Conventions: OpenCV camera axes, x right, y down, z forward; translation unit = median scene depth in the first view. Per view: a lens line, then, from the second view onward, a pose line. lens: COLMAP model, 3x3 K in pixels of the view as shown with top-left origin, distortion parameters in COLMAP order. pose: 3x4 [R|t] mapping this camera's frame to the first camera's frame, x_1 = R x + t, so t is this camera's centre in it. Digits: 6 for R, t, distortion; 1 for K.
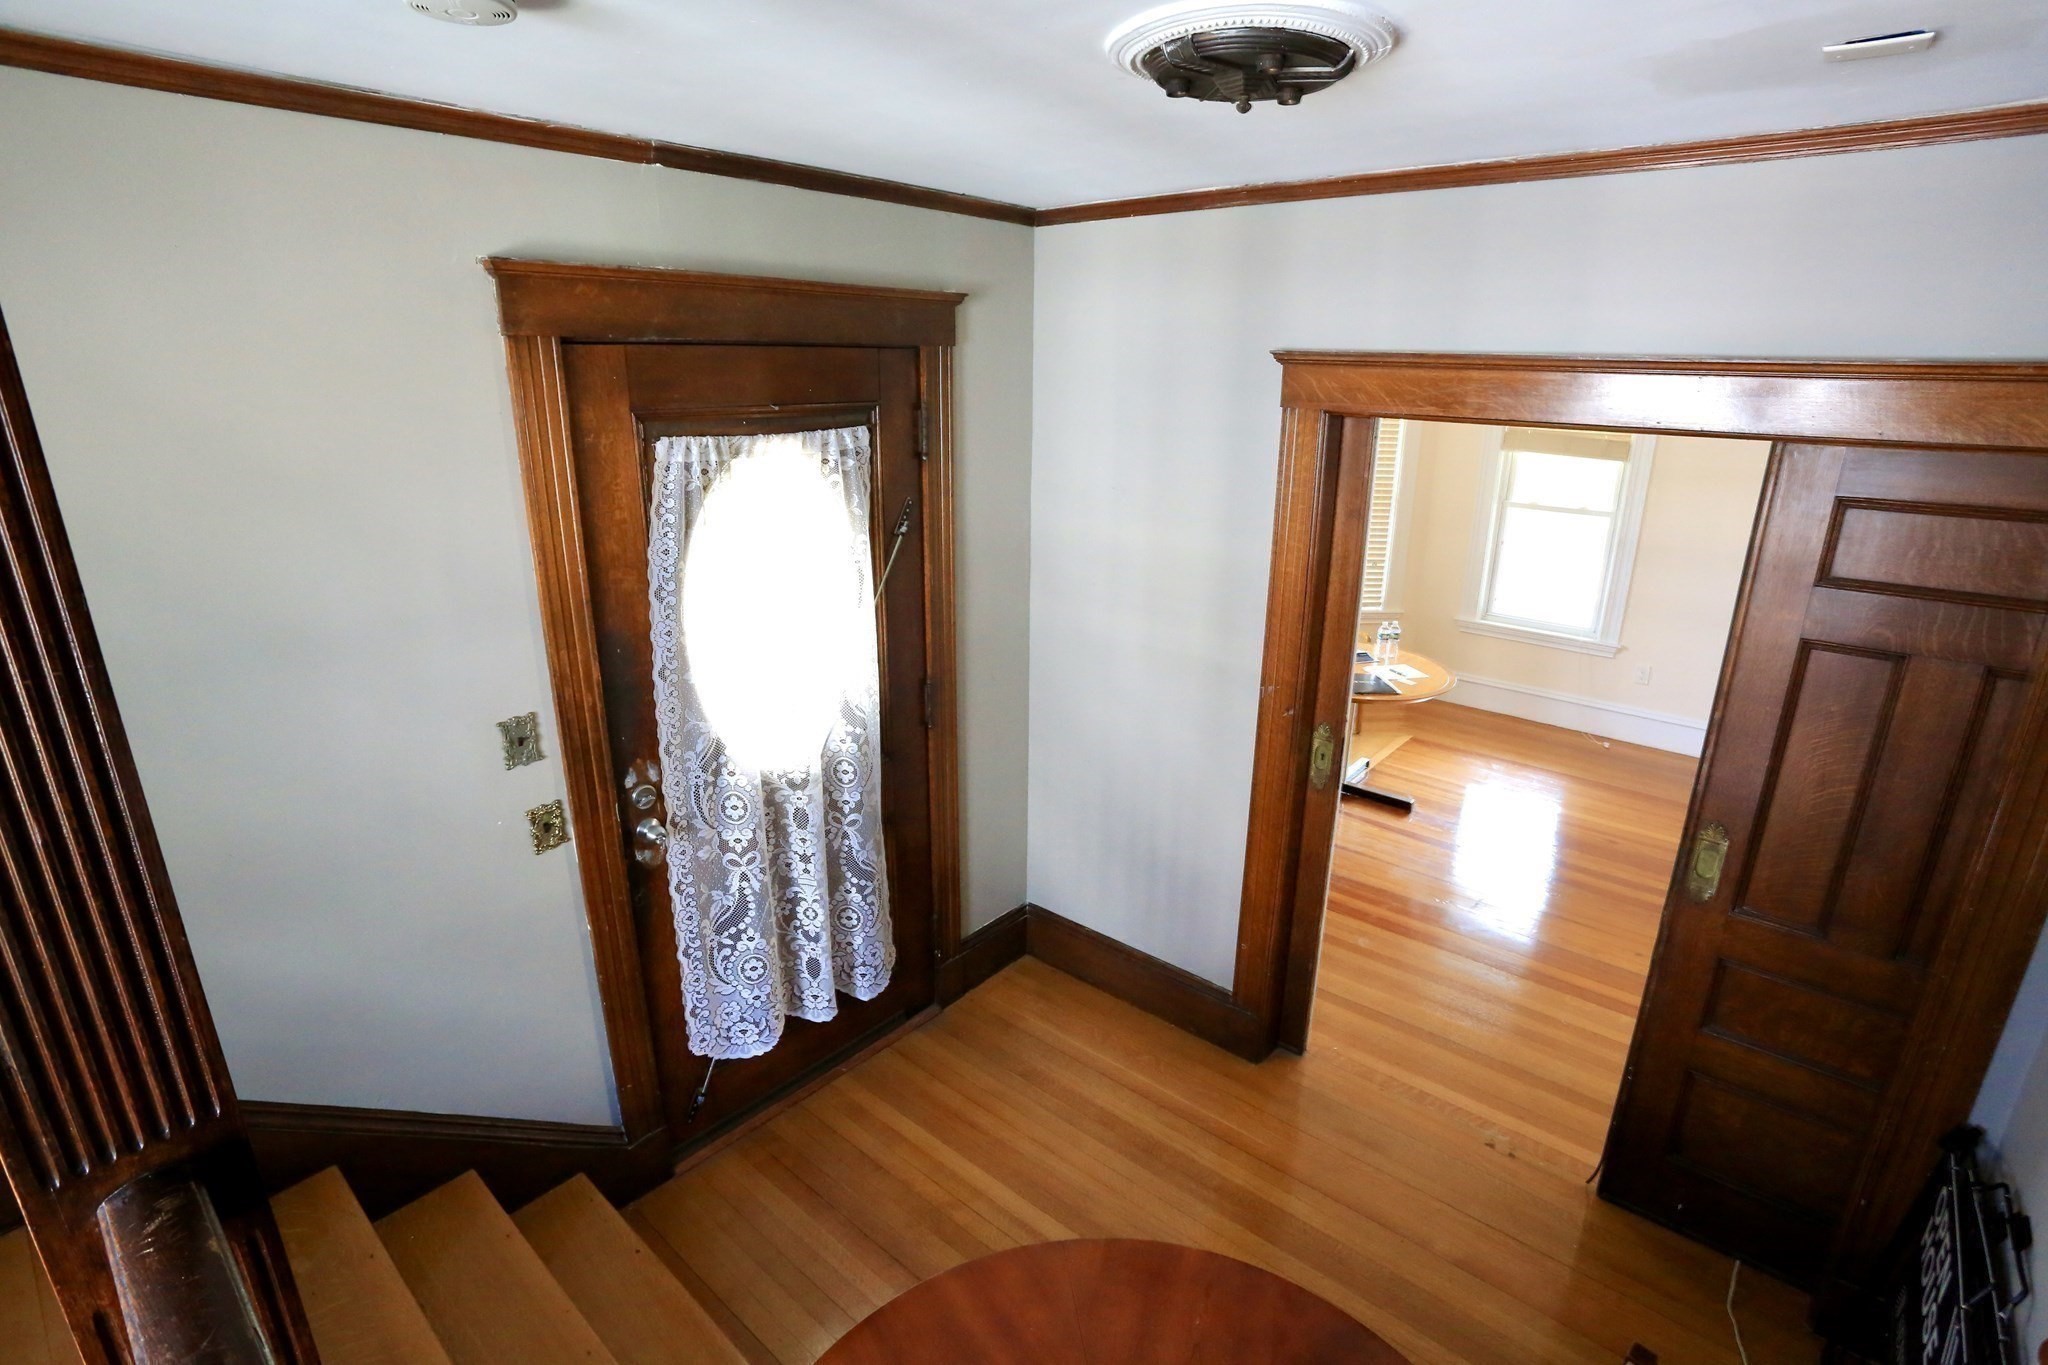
lens RADIAL K [[1006.3, 0, 1024.0], [0, 1006.3, 682.5], [0, 0, 1]] dist [-0.079905, 0.000054]
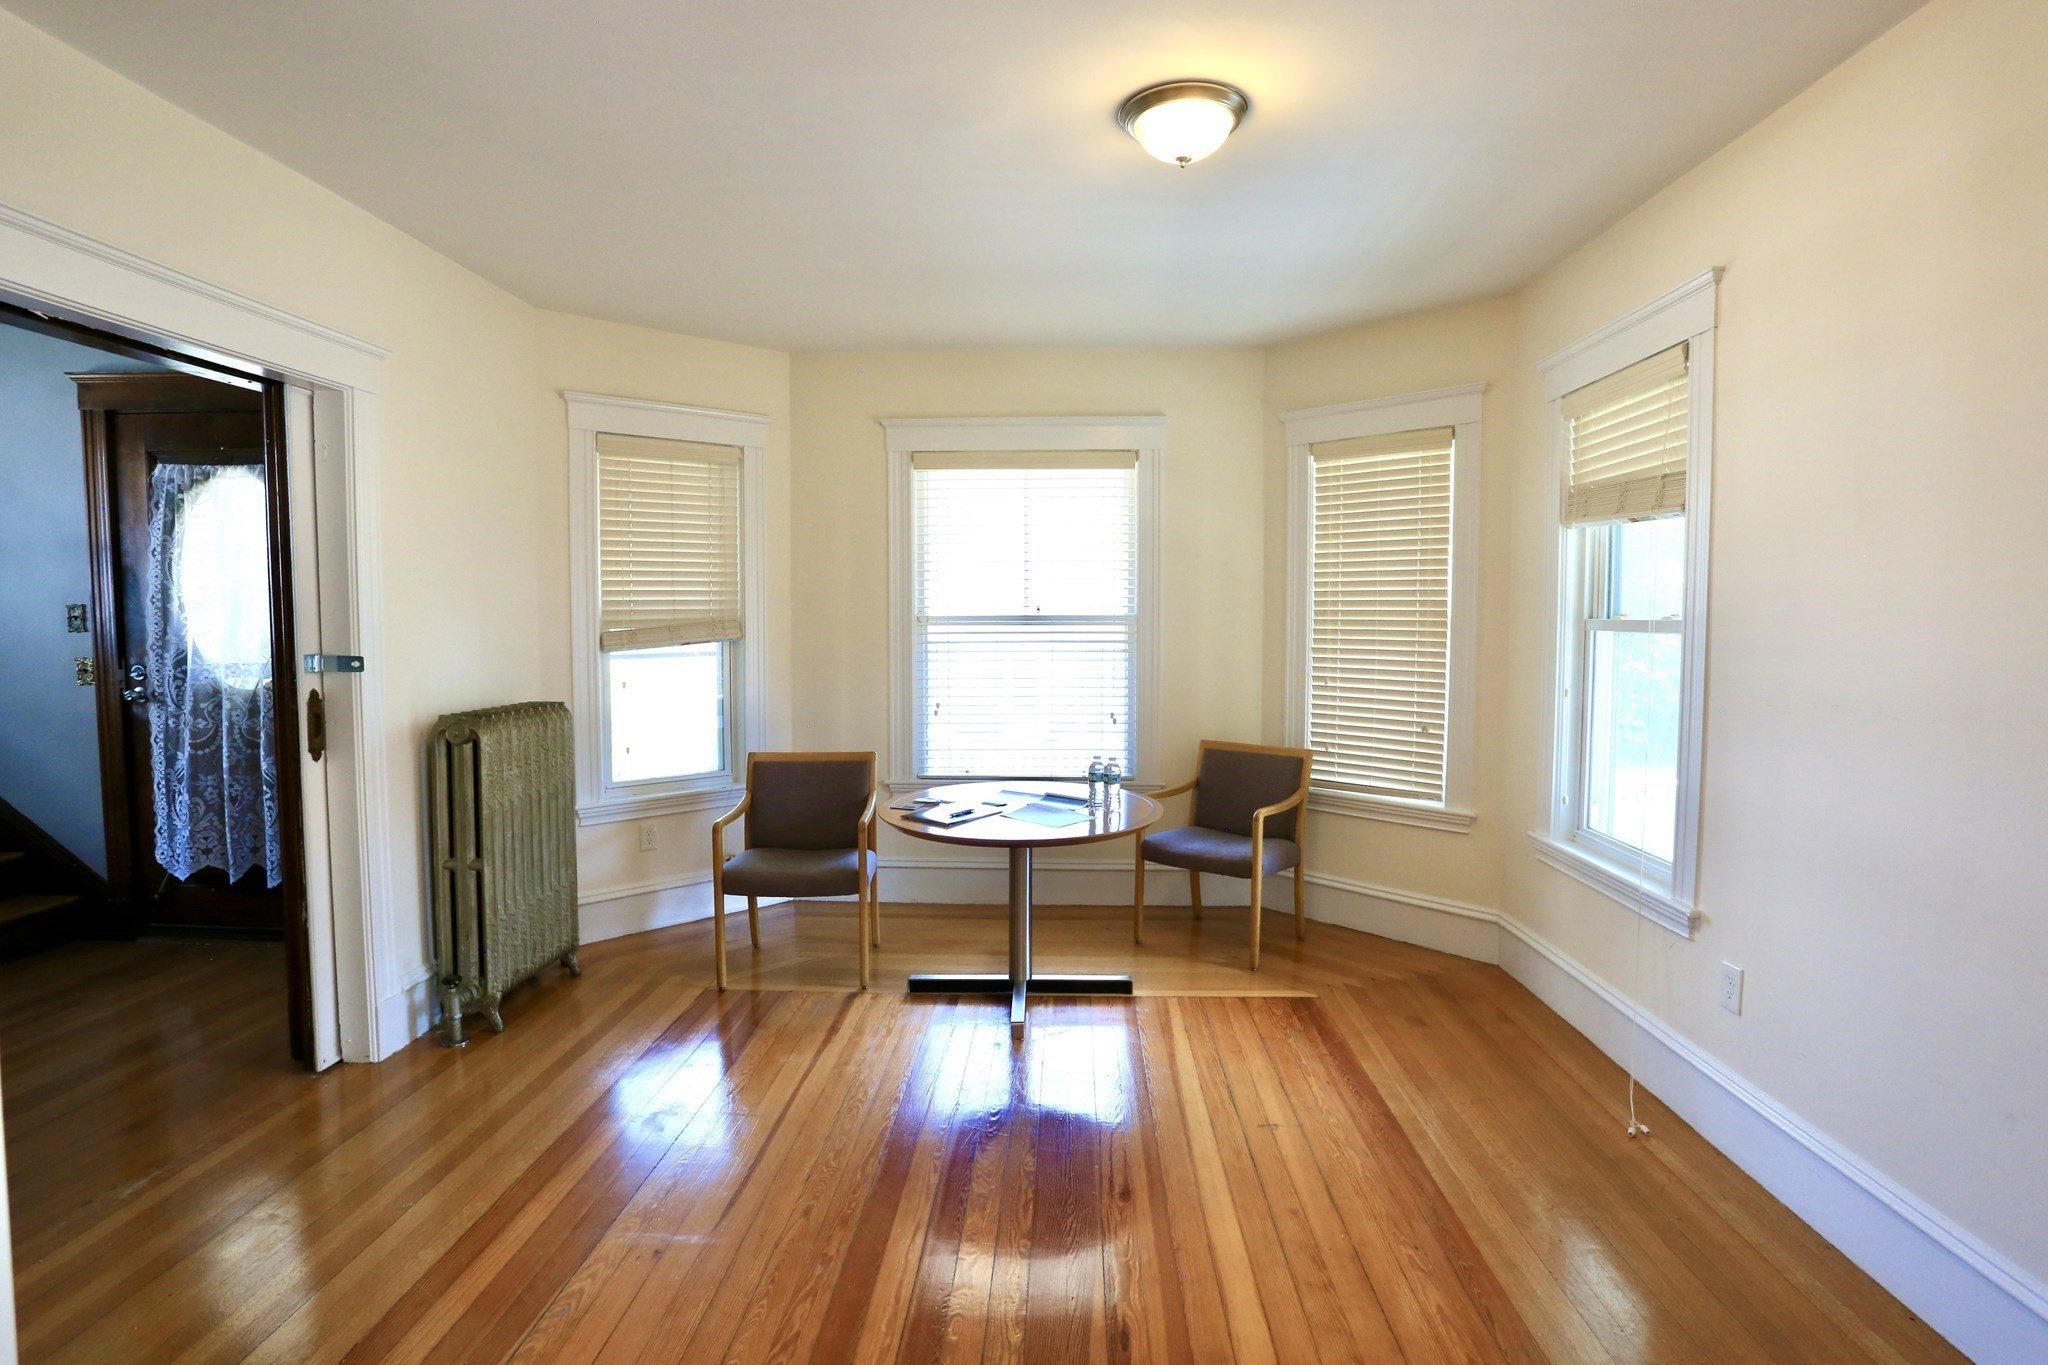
lens RADIAL K [[1008.4, 0, 1024.0], [0, 1008.4, 682.5], [0, 0, 1]] dist [-0.100466, 0.047605]
pose [[0.611267, 0.046957, -0.790030, 1.753325], [-0.240376, 0.962096, -0.128801, -0.020688], [0.754037, 0.268636, 0.599385, 1.117772]]
